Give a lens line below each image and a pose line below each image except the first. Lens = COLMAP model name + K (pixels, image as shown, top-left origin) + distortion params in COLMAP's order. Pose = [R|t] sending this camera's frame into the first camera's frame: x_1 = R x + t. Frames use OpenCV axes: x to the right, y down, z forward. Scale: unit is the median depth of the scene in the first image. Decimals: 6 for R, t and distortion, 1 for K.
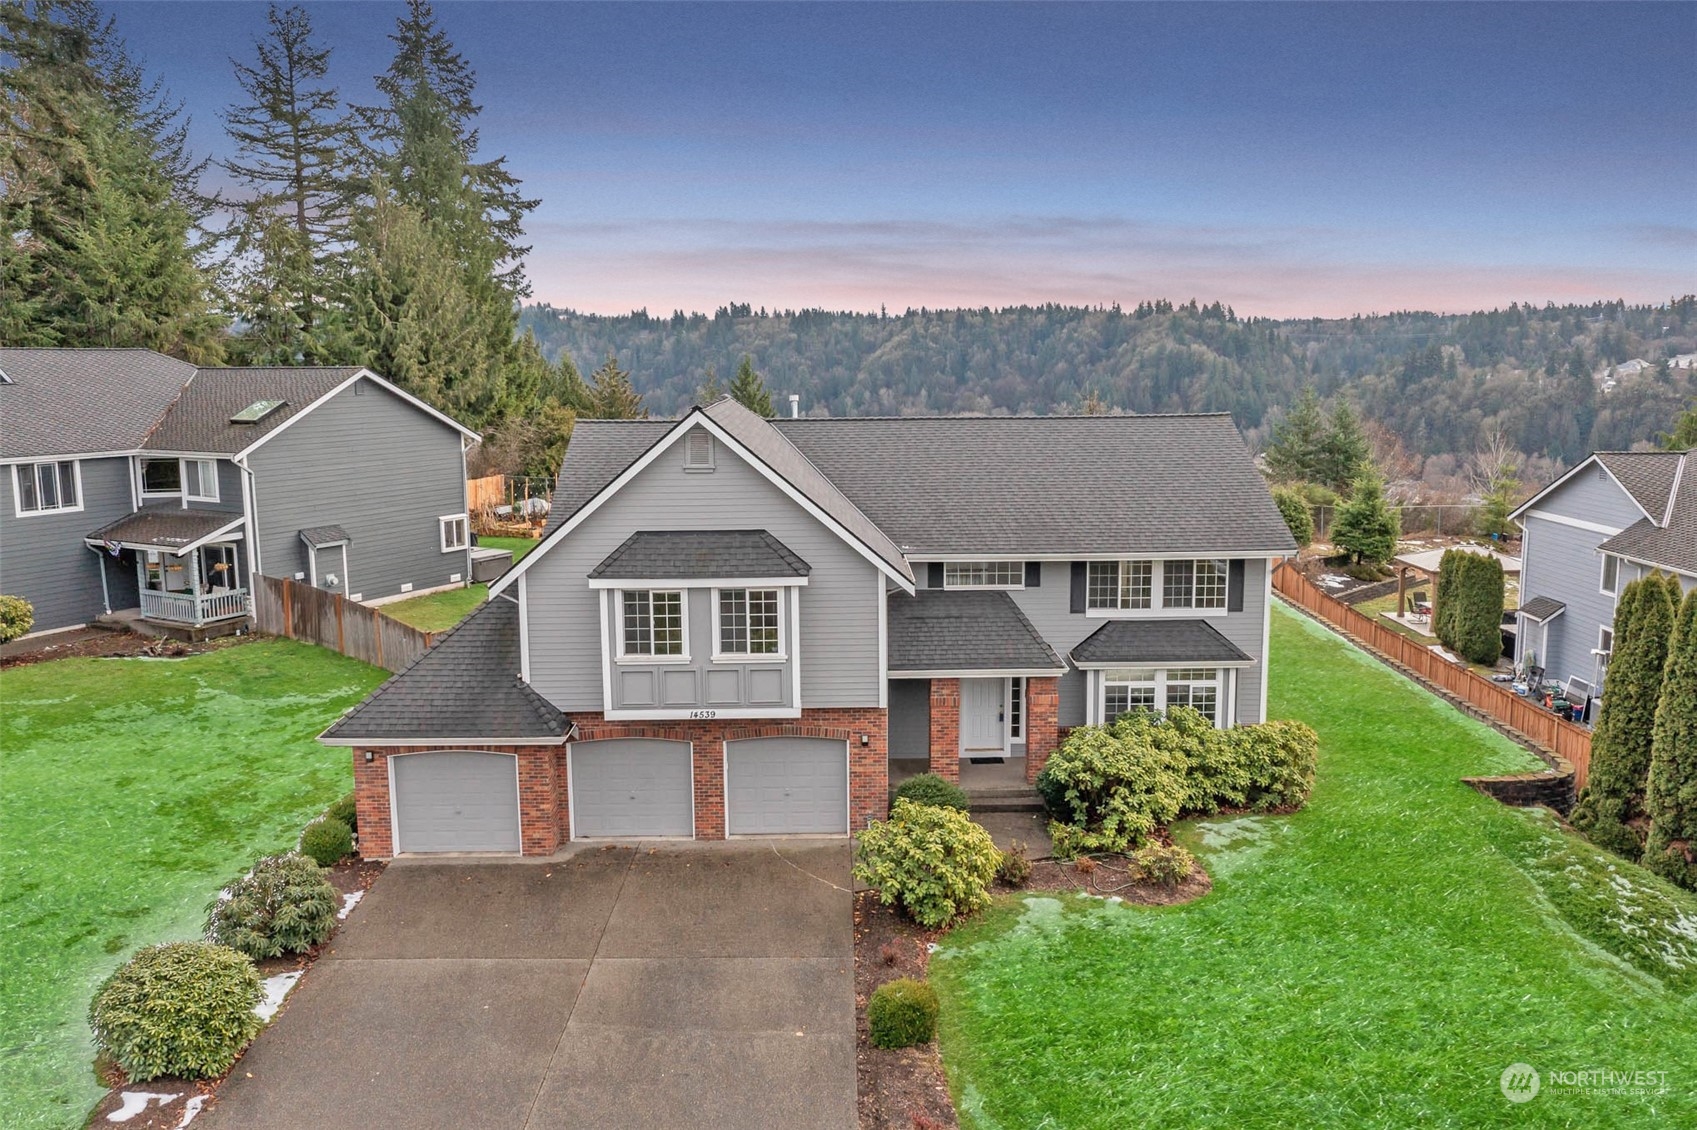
lens RADIAL K [[1085.6, 0, 855.8], [0, 1085.6, 559.8], [0, 0, 1]] dist [-0.001623, 0.001791]
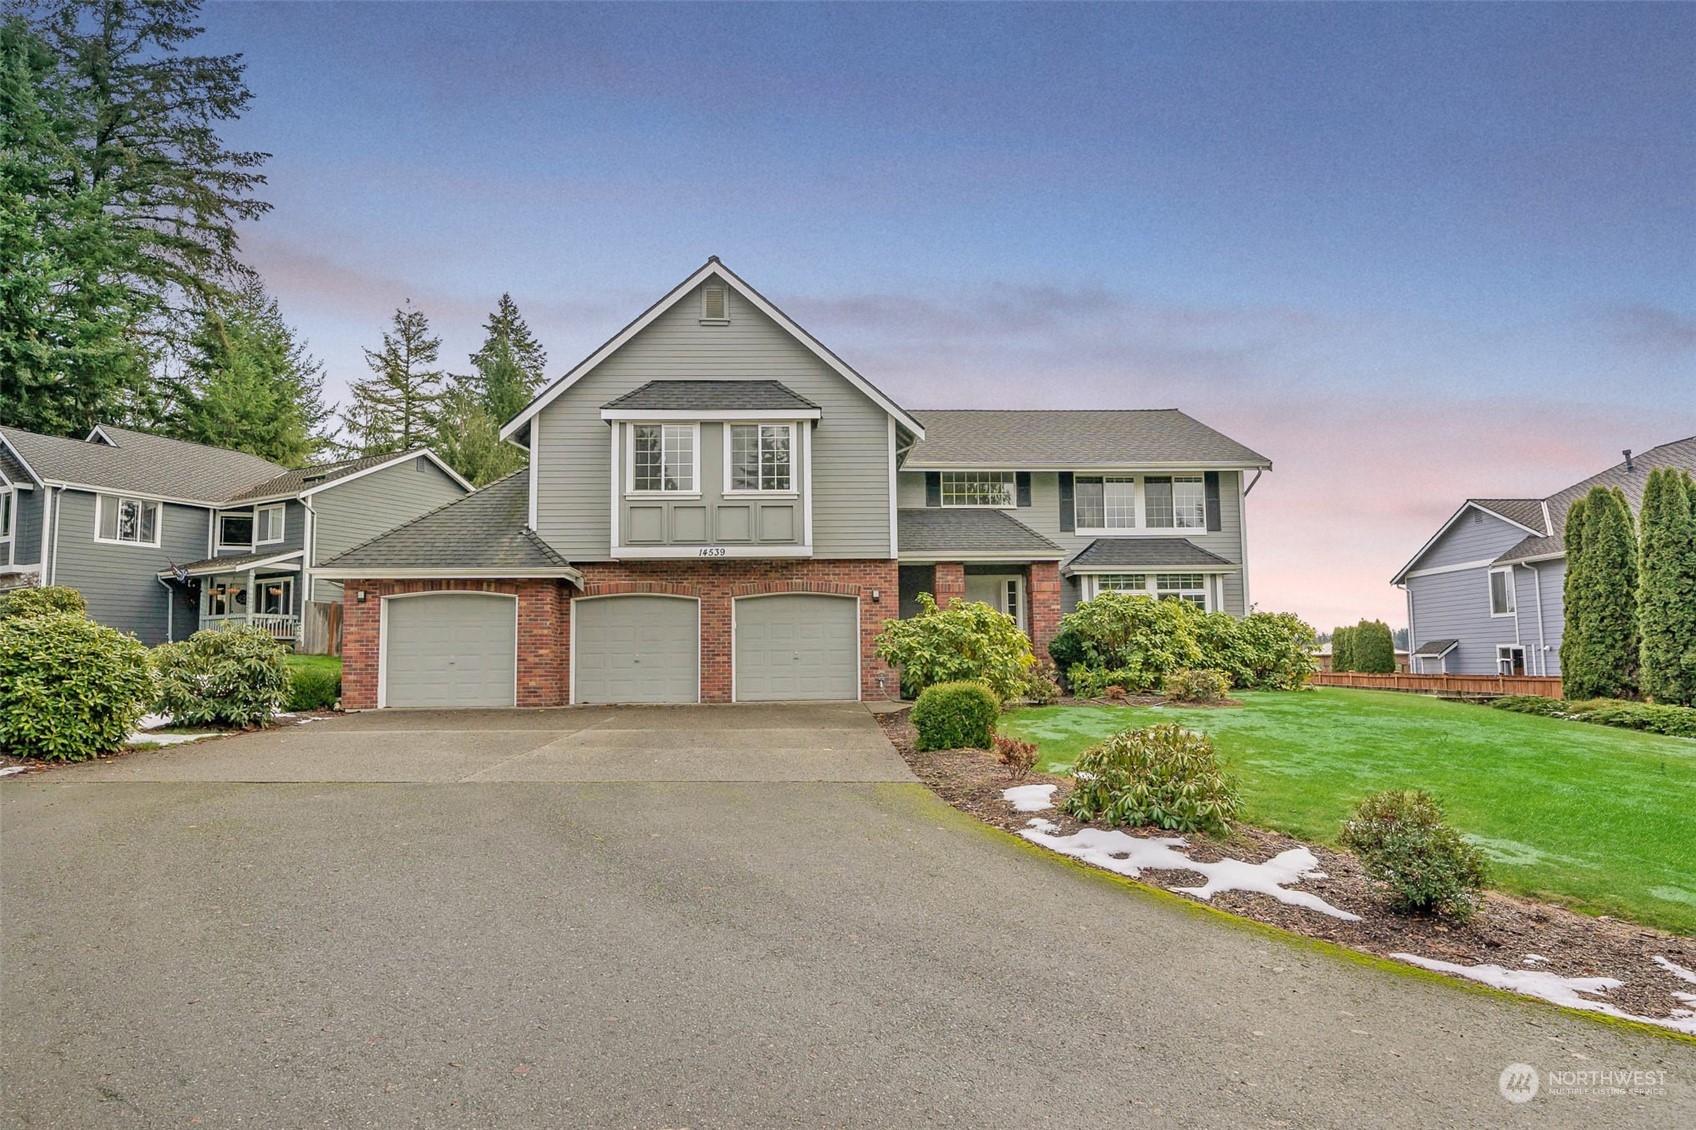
lens RADIAL K [[823.9, 0, 844.1], [0, 823.9, 610.5], [0, 0, 1]] dist [0.000035, -0.000089]
pose [[0.999703, -0.003238, 0.024157, -0.036694], [0.007977, 0.980013, -0.198772, 0.312351], [-0.023030, 0.198906, 0.979748, 0.256559]]
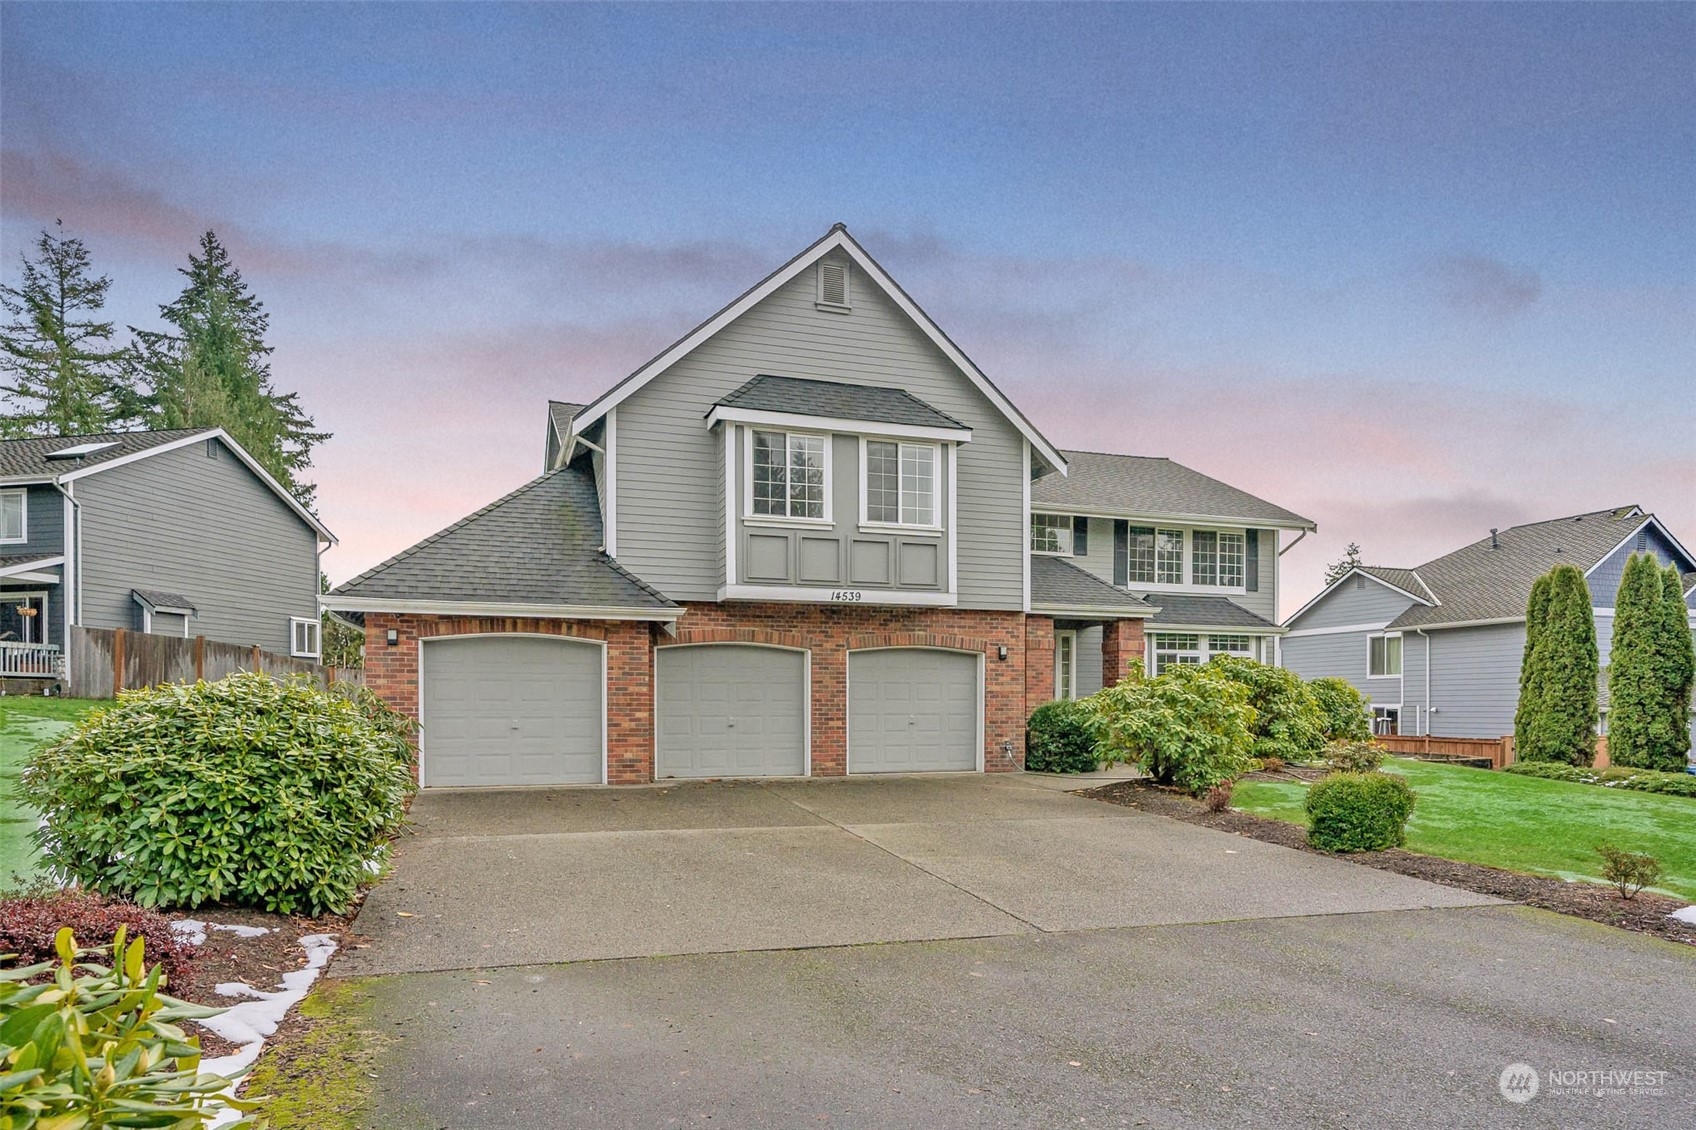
lens RADIAL K [[877.9, 0, 803.4], [0, 877.9, 714.5], [0, 0, 1]] dist [0.000710, -0.000832]
pose [[0.964486, 0.004899, 0.264088, -0.312954], [0.027794, 0.992395, -0.119914, 0.279951], [-0.262667, 0.122996, 0.957015, 0.361581]]
